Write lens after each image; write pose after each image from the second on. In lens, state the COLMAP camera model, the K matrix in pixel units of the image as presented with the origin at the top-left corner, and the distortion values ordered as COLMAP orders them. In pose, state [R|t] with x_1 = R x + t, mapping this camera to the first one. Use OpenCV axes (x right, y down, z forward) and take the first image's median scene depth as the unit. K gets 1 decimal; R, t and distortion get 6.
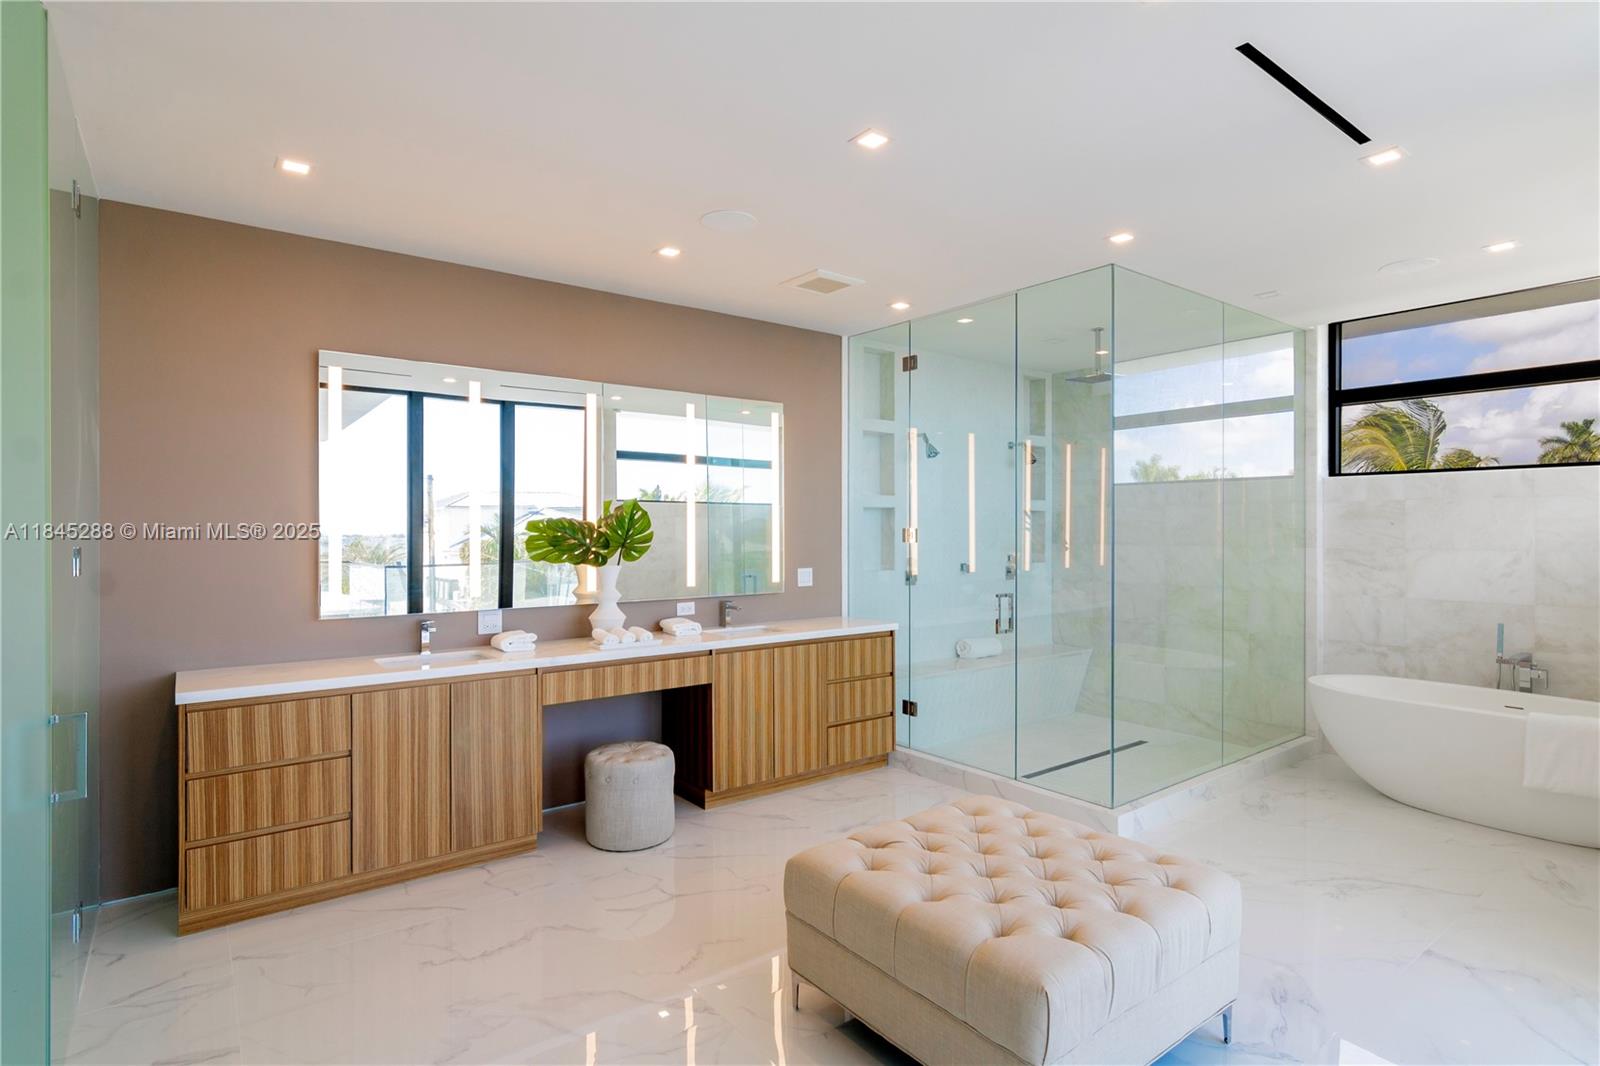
lens RADIAL K [[813.1, 0, 800.0], [0, 813.1, 533.0], [0, 0, 1]] dist [0.001175, -0.001244]
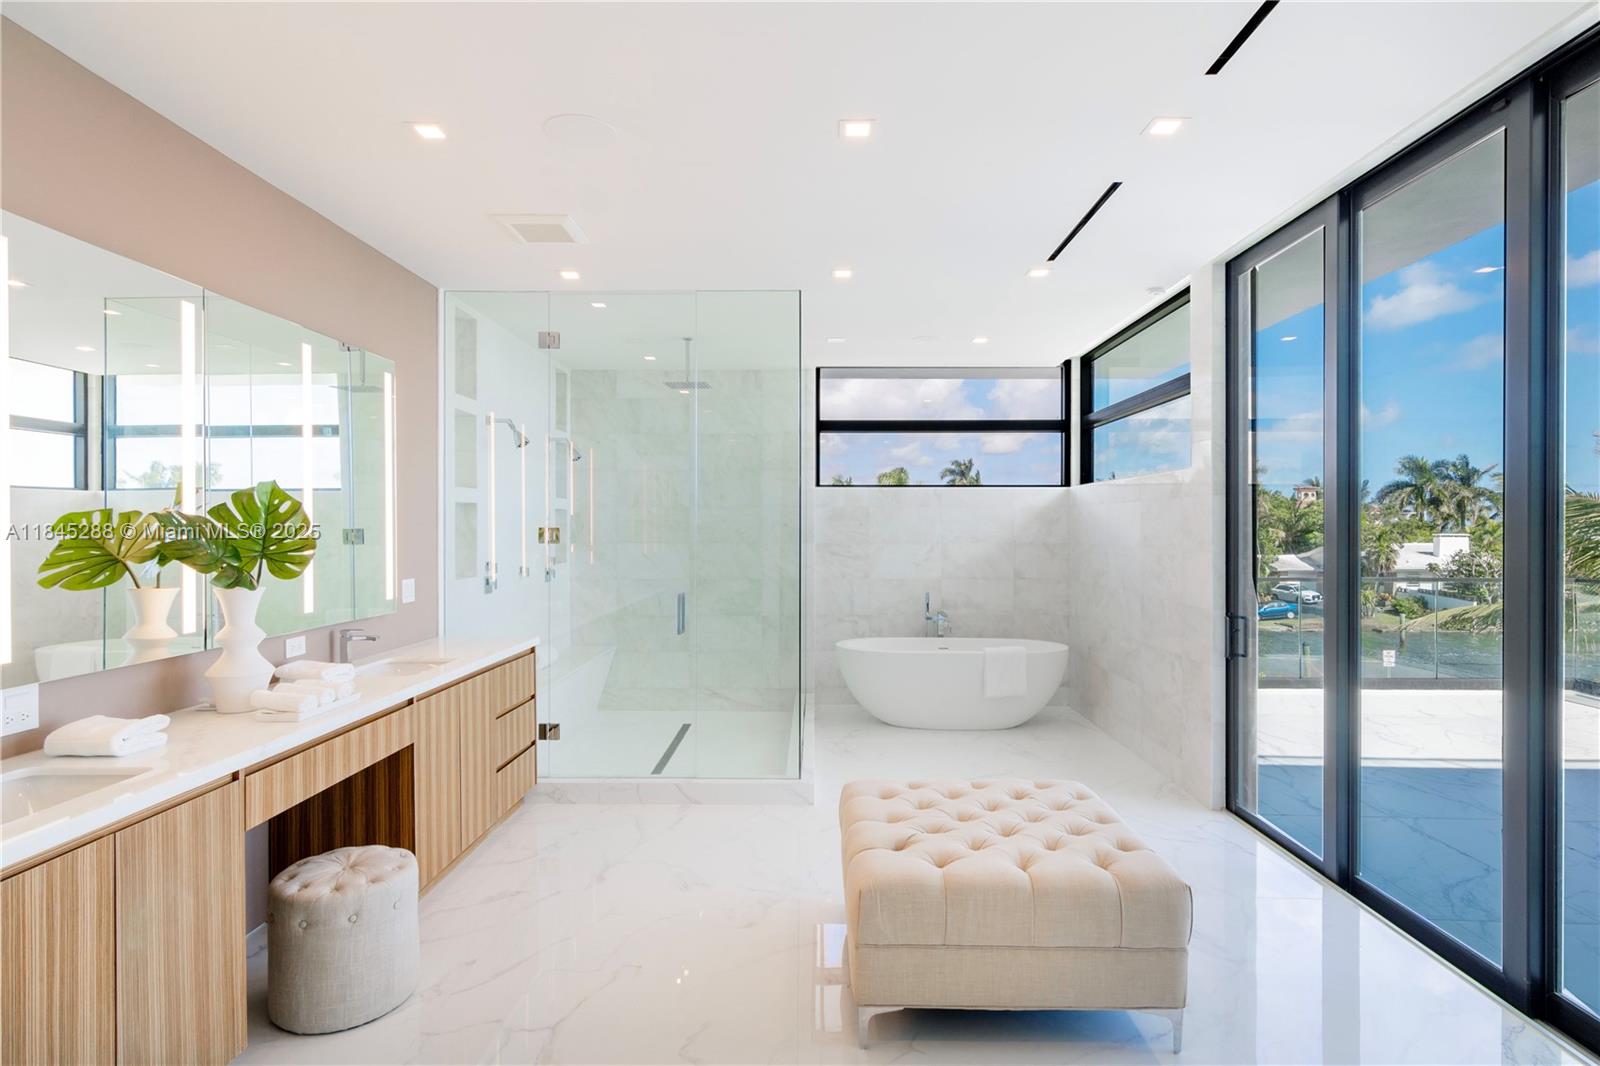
lens RADIAL K [[813.1, 0, 800.0], [0, 813.1, 533.0], [0, 0, 1]] dist [0.001175, -0.001244]
pose [[0.624225, -0.005284, 0.781227, -0.404749], [0.004352, 0.999985, 0.003286, -0.001740], [-0.781233, 0.001349, 0.624238, 0.250963]]
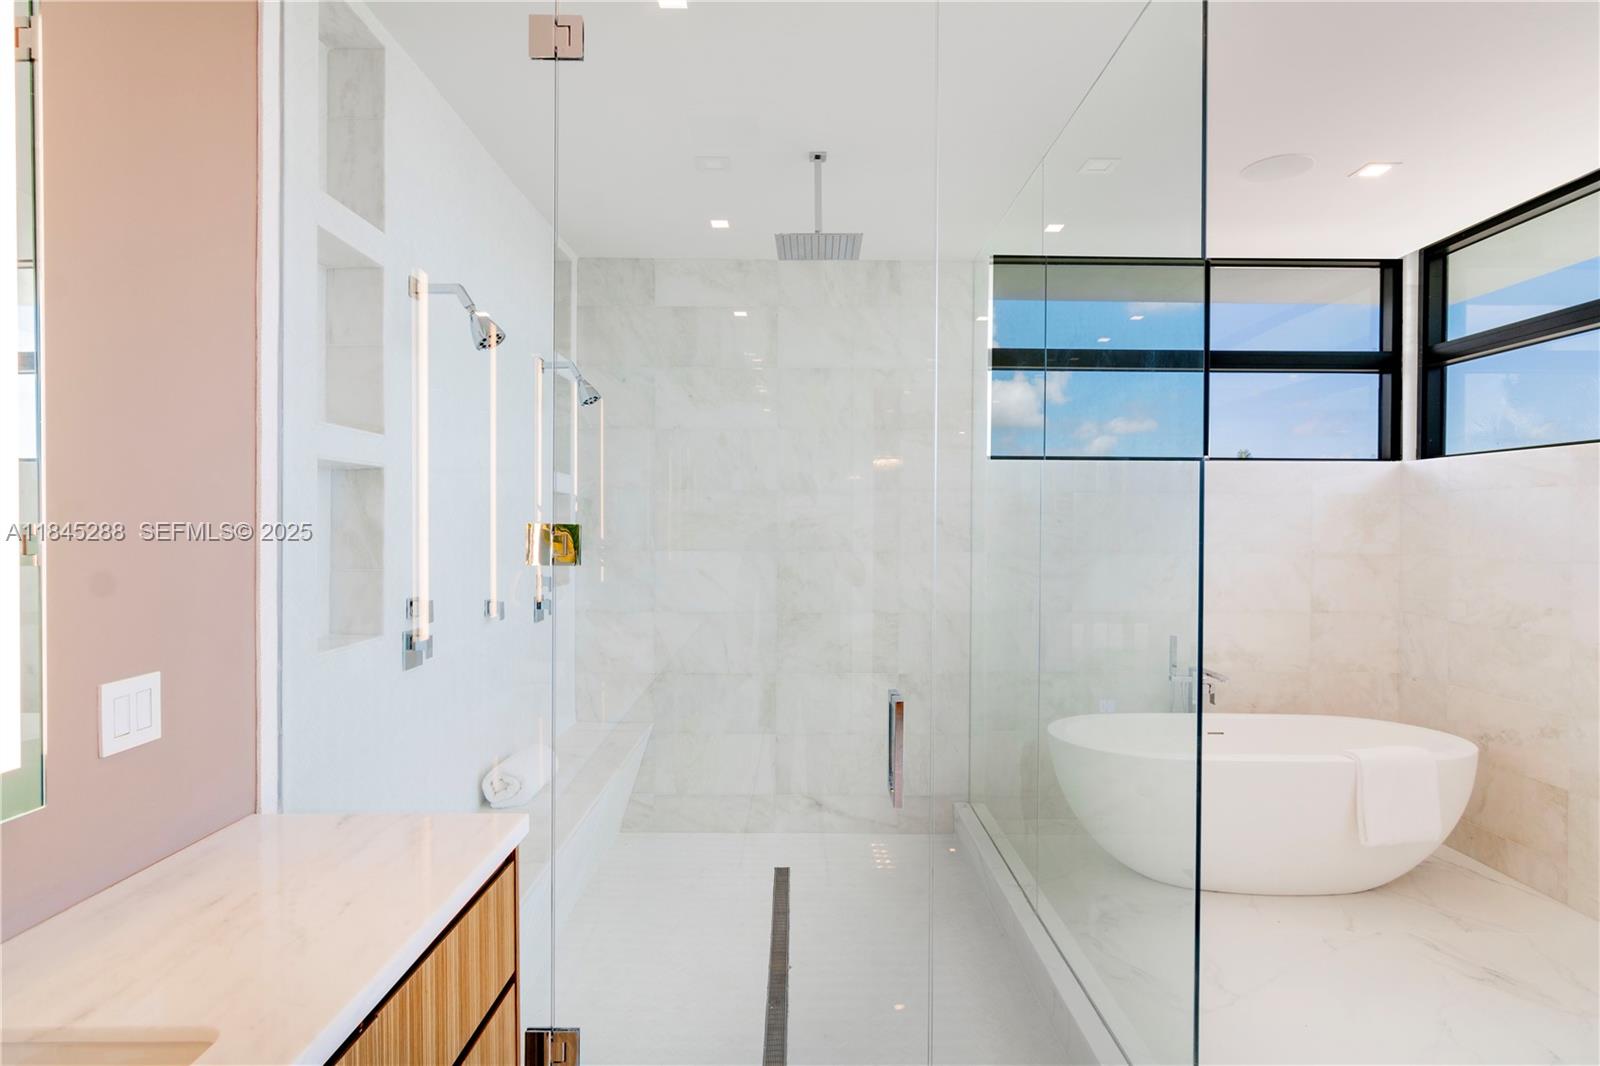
lens RADIAL K [[812.4, 0, 807.3], [0, 812.4, 531.6], [0, 0, 1]] dist [-0.003061, -0.000847]
pose [[0.597799, -0.002702, 0.801641, -0.078513], [-0.002146, 0.999985, 0.004971, -0.004897], [-0.801643, -0.004692, 0.597785, 0.751251]]
